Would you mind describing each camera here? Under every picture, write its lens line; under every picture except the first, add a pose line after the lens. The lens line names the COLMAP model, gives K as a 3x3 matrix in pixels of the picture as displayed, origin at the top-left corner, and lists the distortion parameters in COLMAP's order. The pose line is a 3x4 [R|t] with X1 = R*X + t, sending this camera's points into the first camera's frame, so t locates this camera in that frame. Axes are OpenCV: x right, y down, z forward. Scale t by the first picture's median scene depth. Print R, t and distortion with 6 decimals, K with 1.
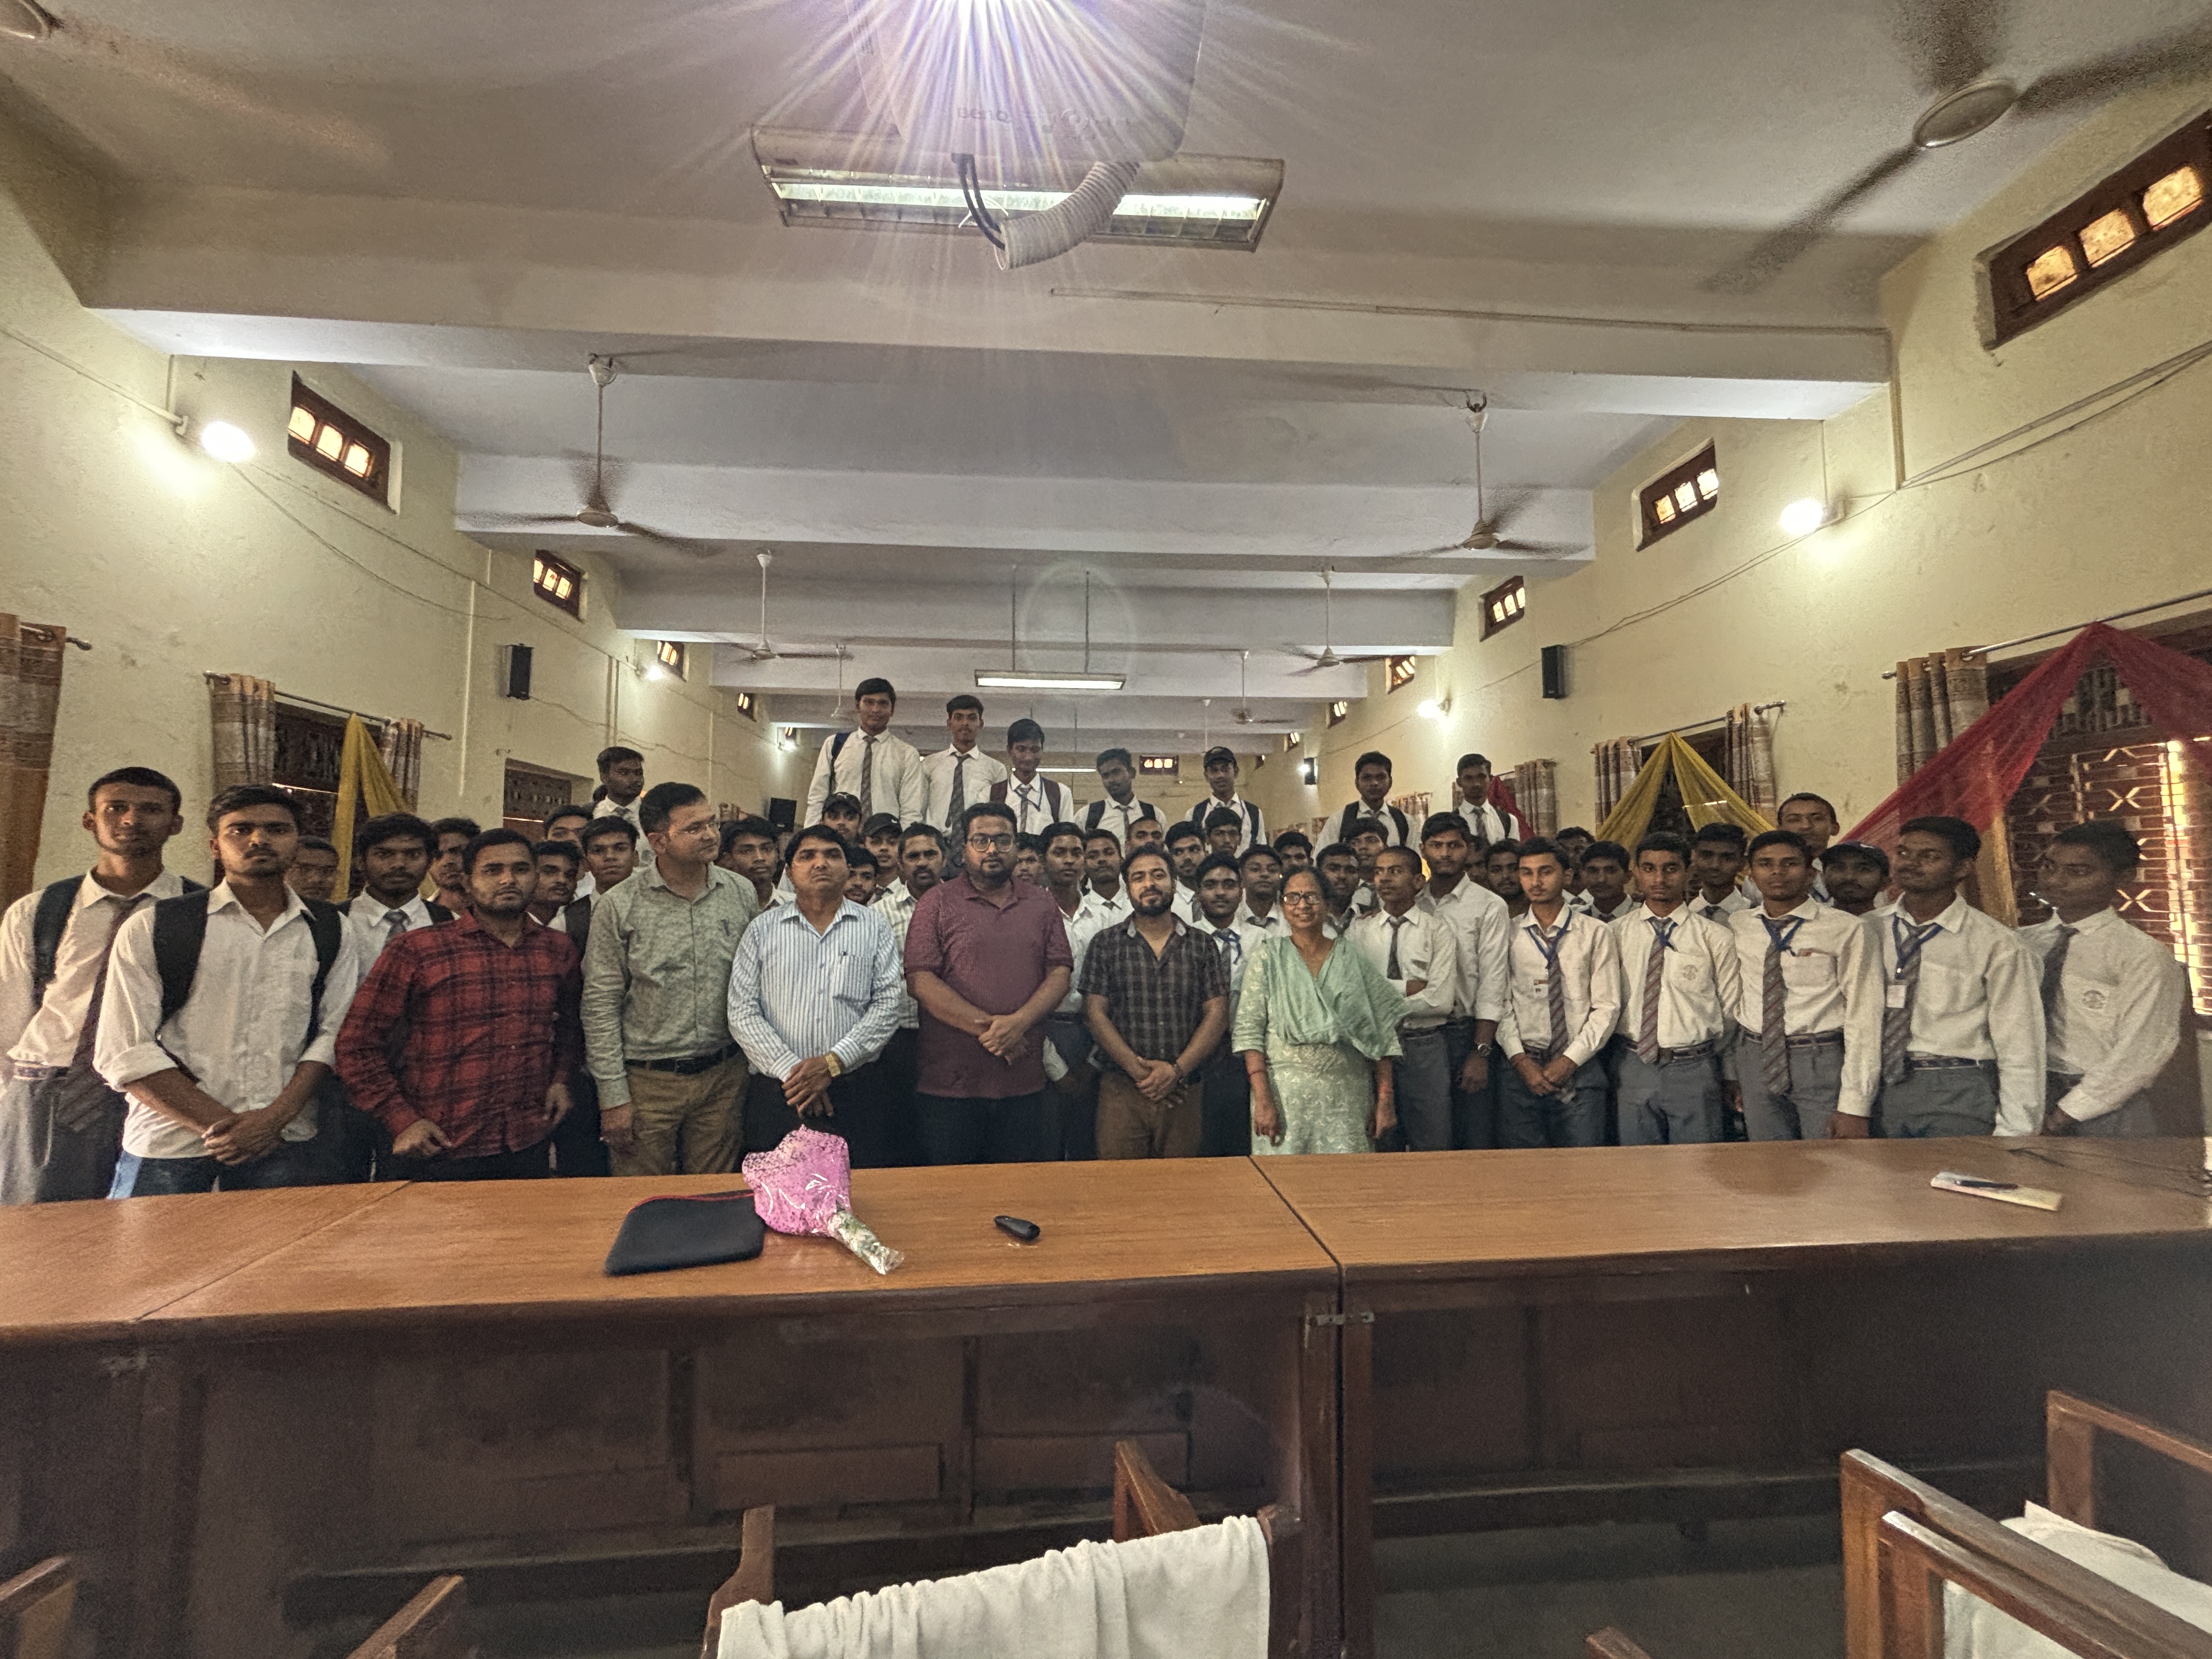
lens RADIAL K [[889.0, 0, 1105.4], [0, 889.0, 853.5], [0, 0, 1]] dist [0.000199, 0.000040]
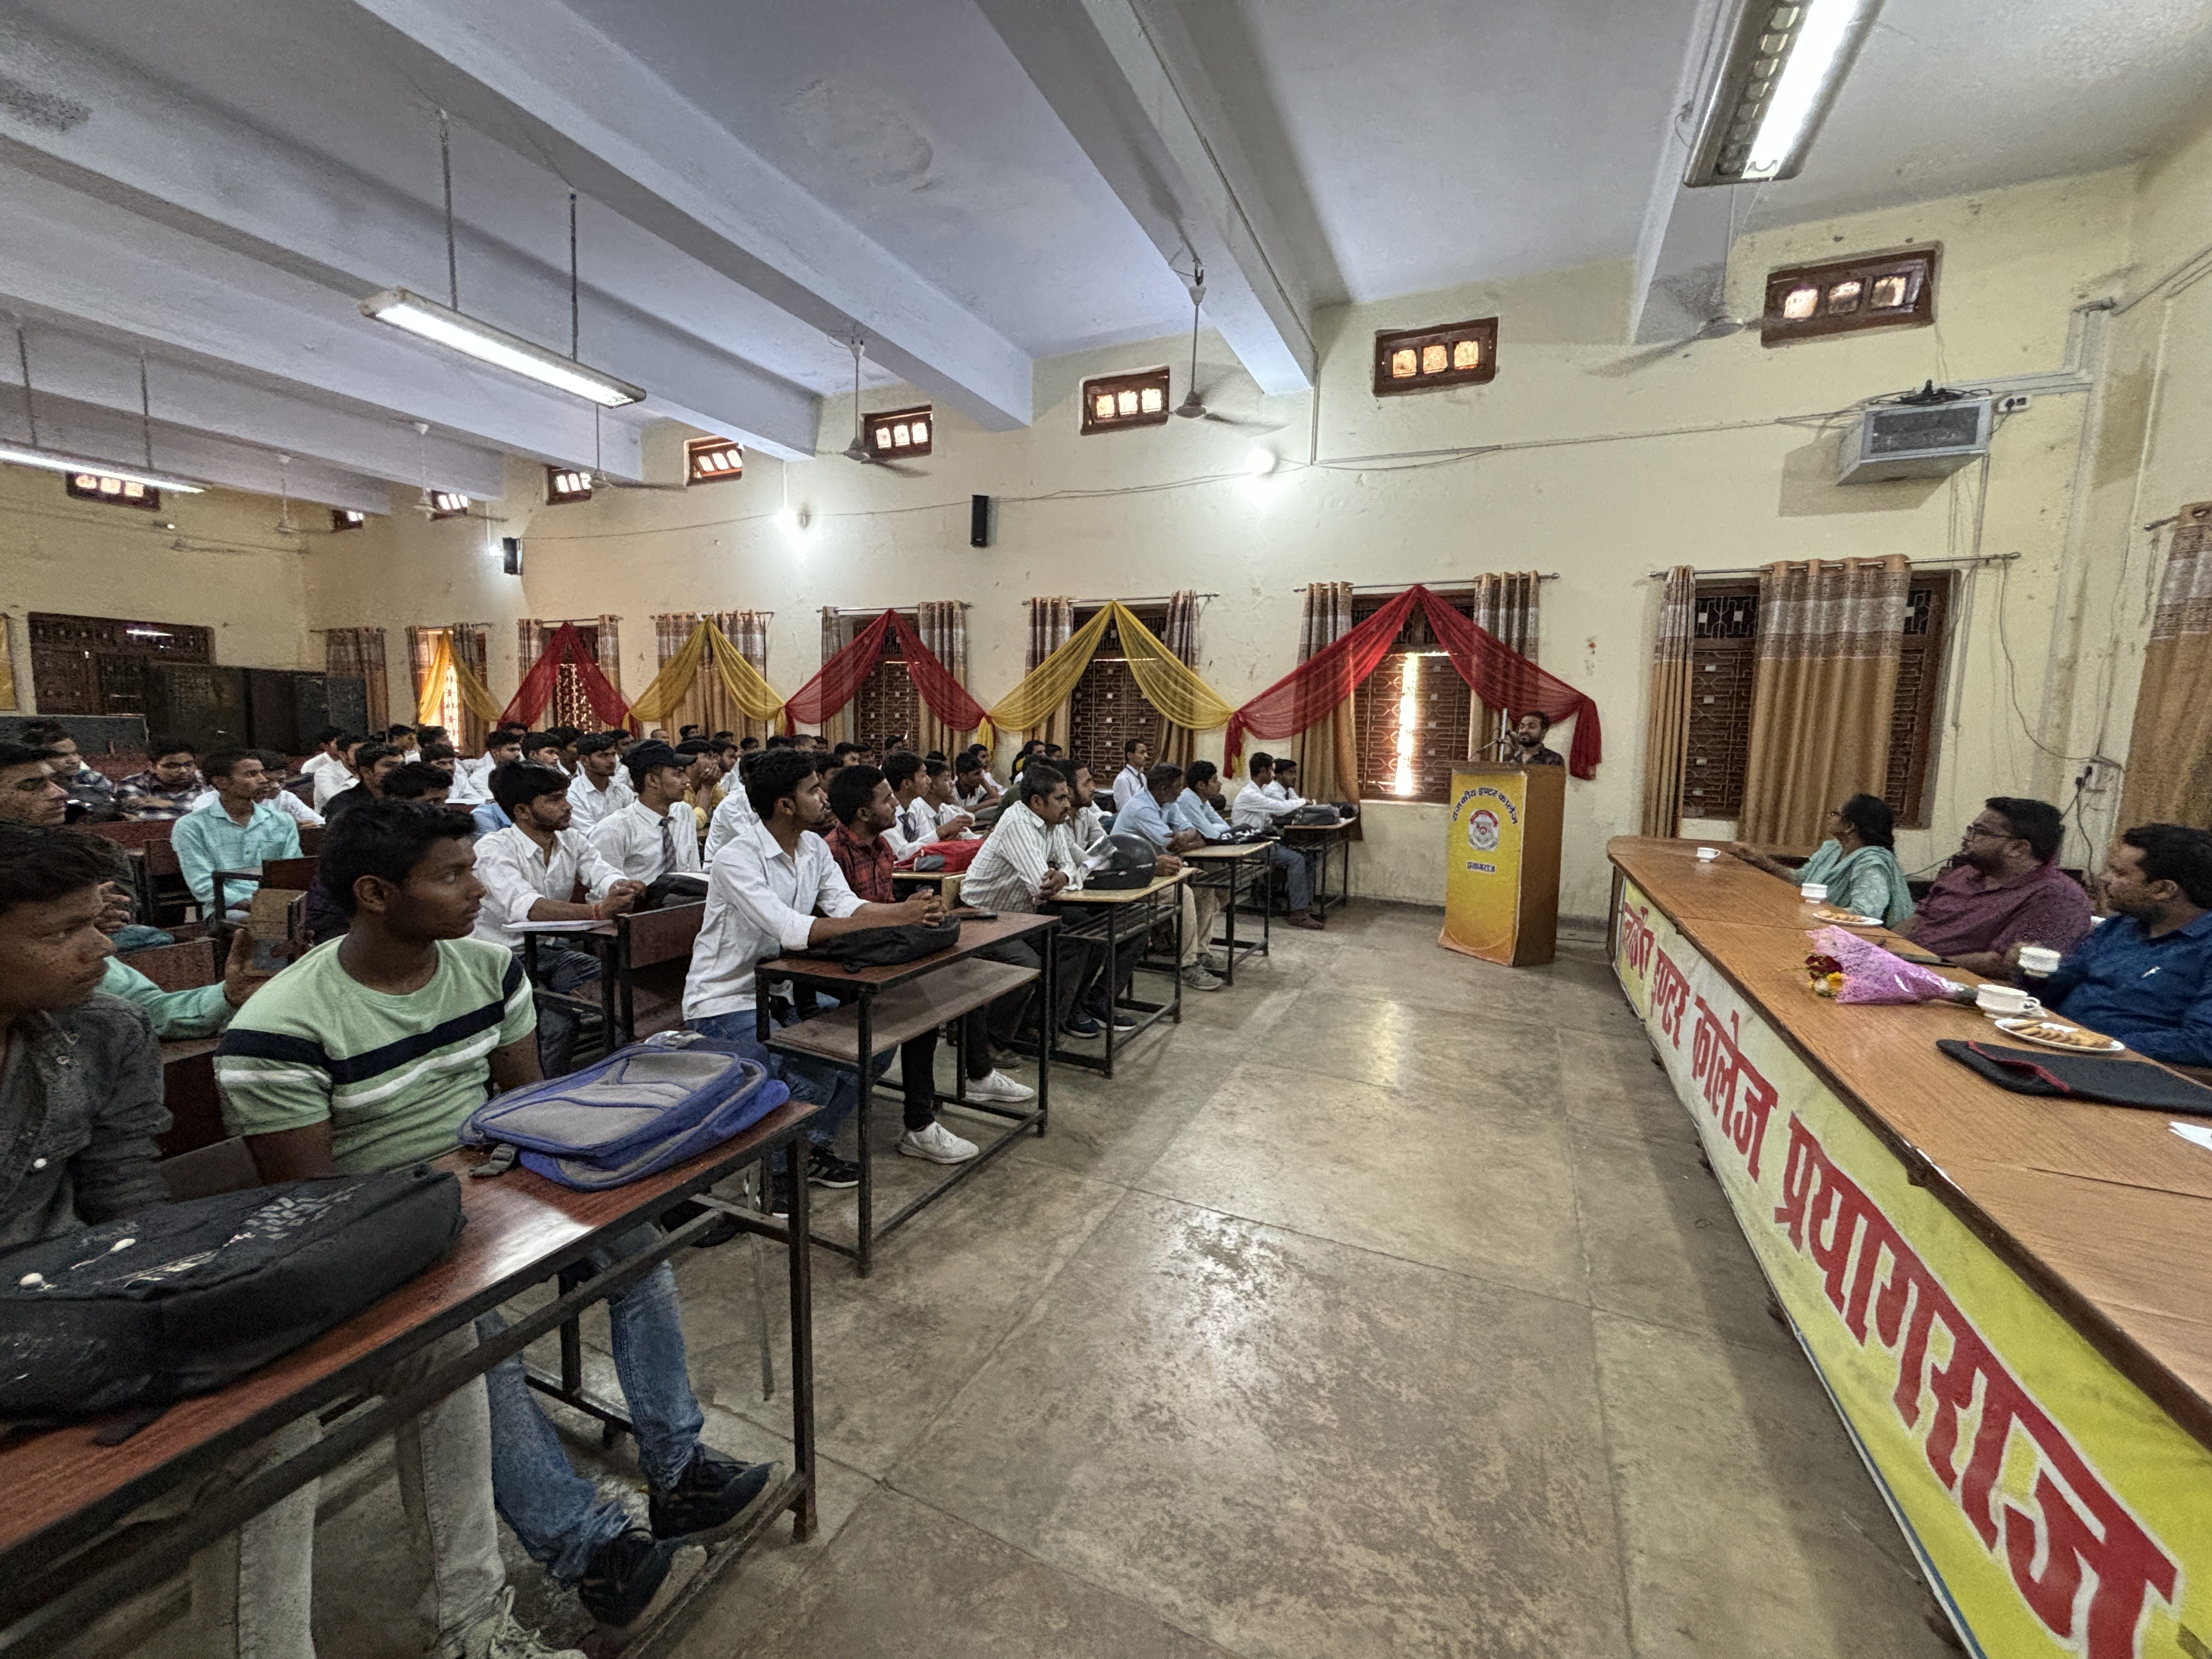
lens RADIAL K [[871.0, 0, 1107.6], [0, 871.0, 852.3], [0, 0, 1]] dist [-0.012868, 0.000009]
pose [[0.494386, -0.100374, 0.863428, -0.478555], [-0.068270, 0.985759, 0.153686, 0.027753], [-0.866557, -0.134926, 0.480493, 0.387196]]
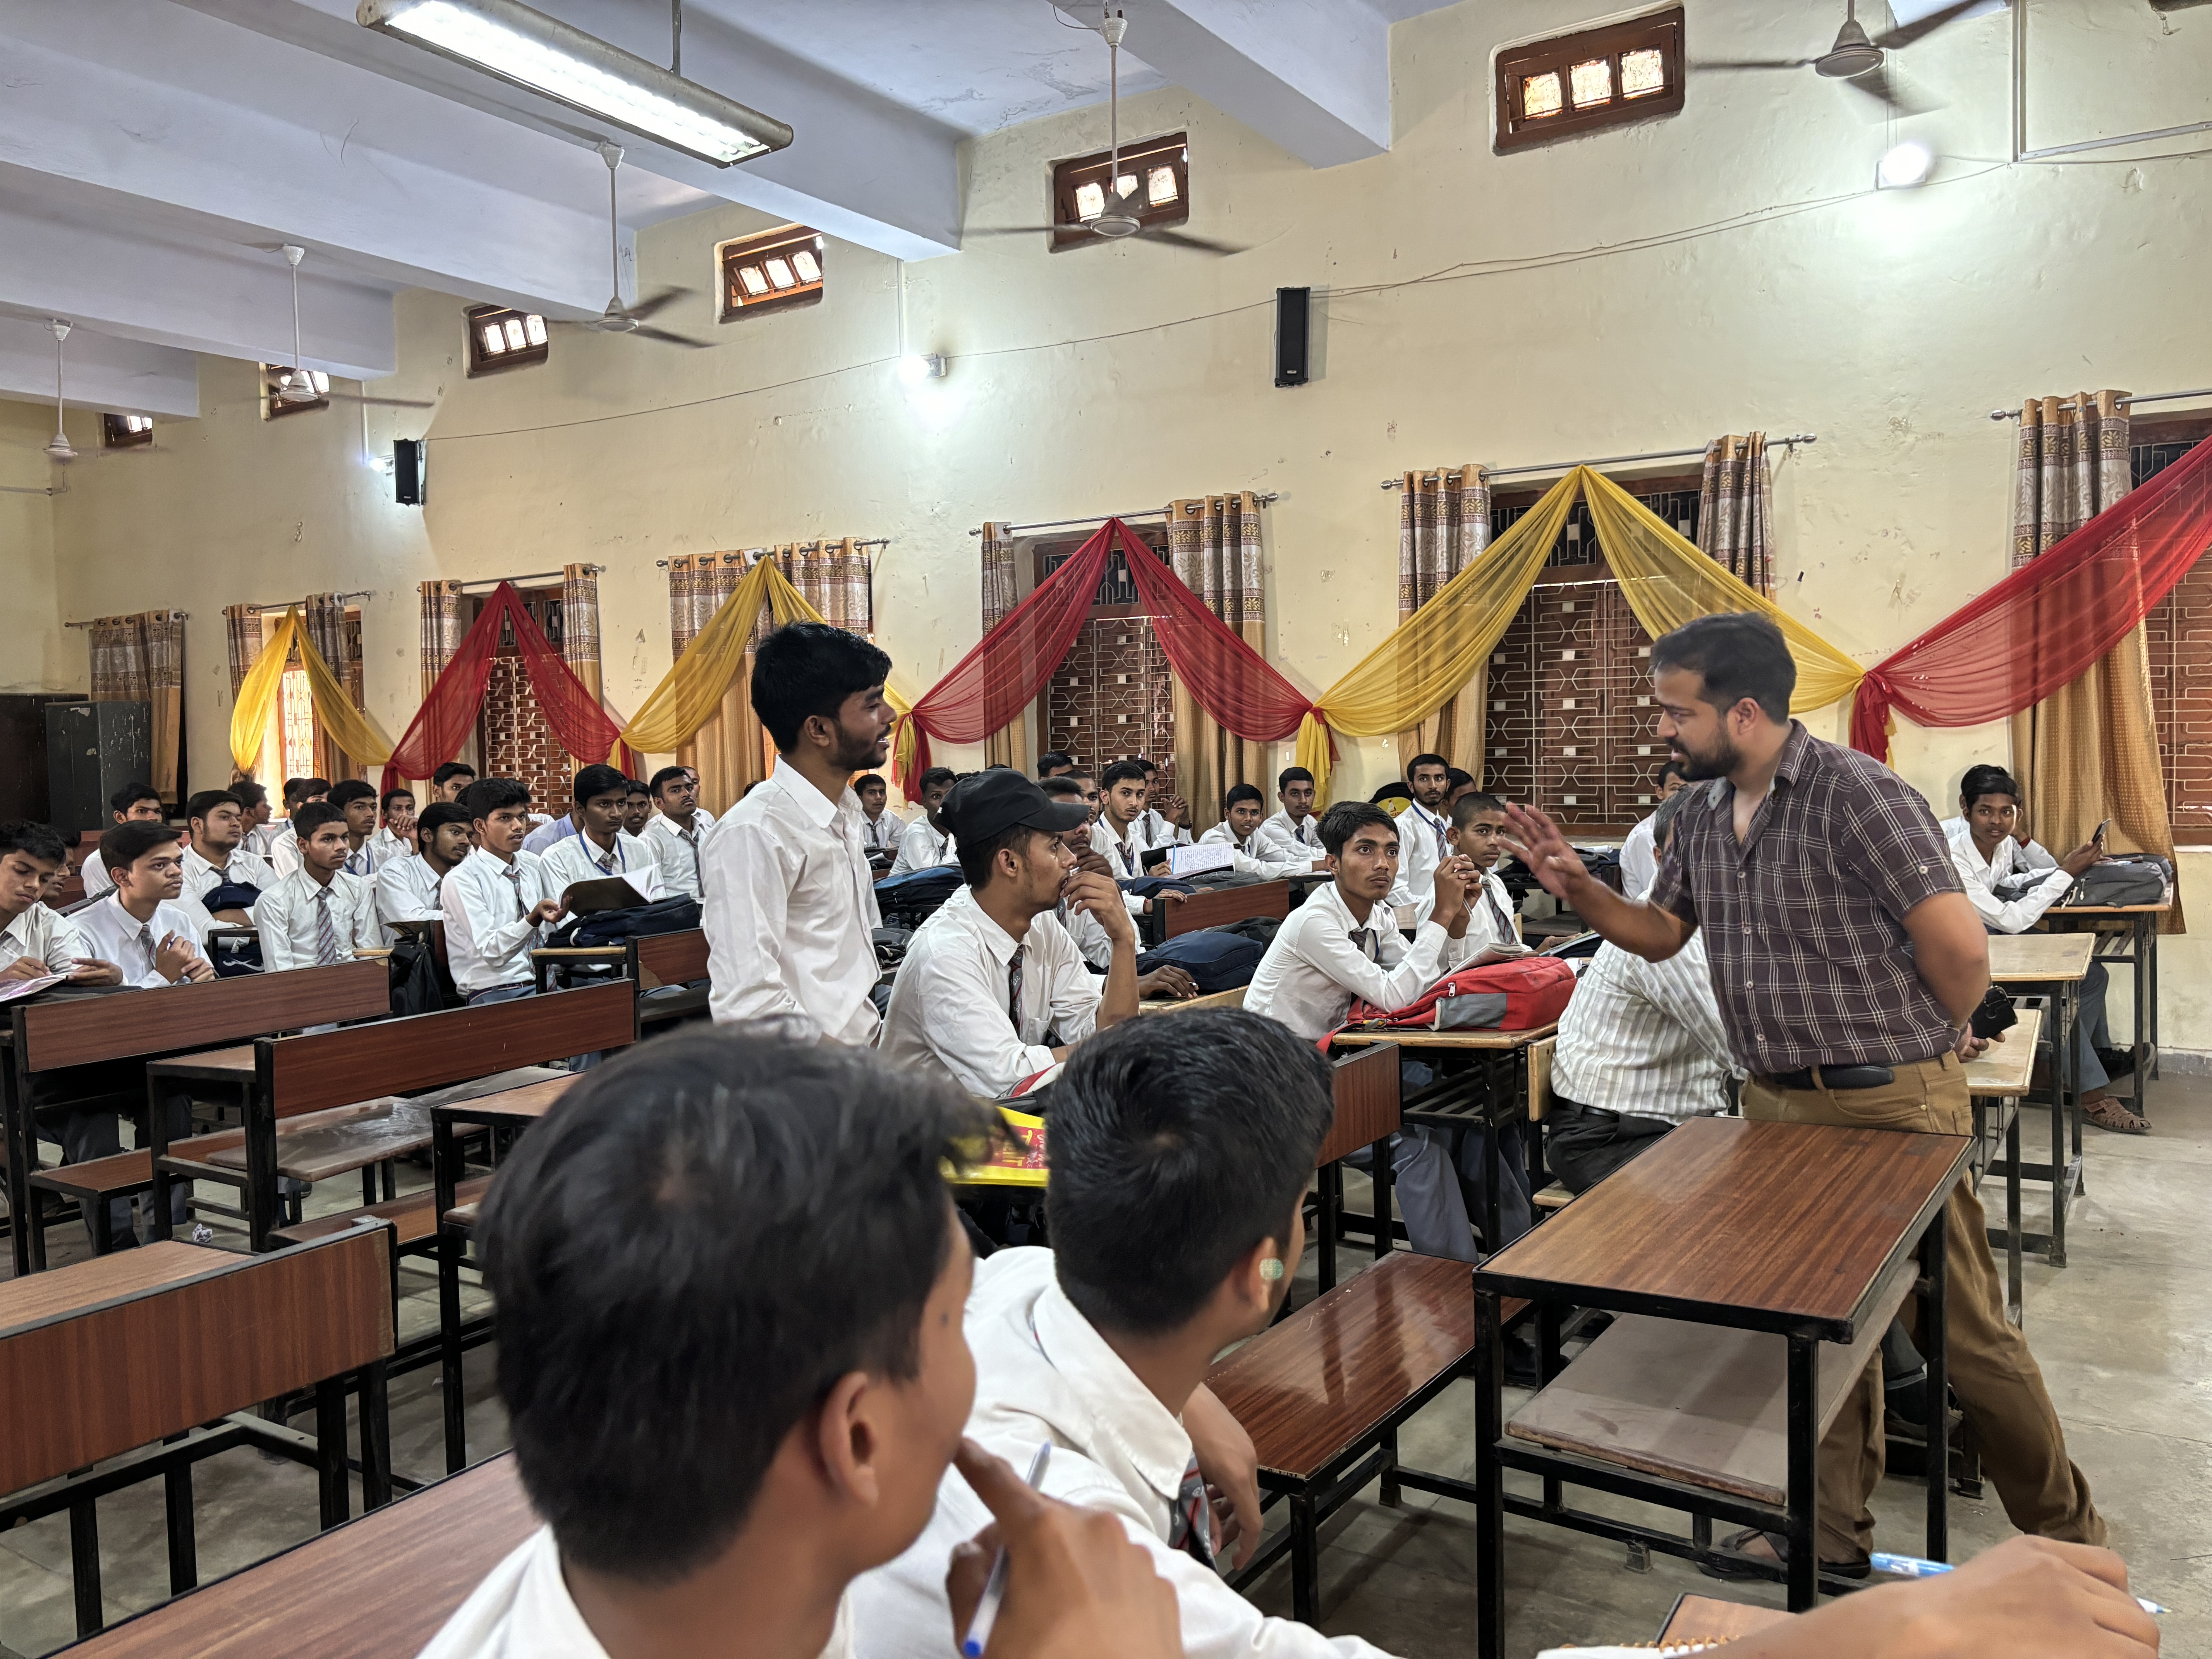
lens RADIAL K [[1637.6, 0, 1106.0], [0, 1637.6, 829.5], [0, 0, 1]] dist [0.042233, -0.060108]
pose [[0.607104, -0.052537, 0.792883, -0.523414], [-0.014149, 0.996939, 0.076891, 0.037168], [-0.794496, -0.057899, 0.604503, 0.571366]]
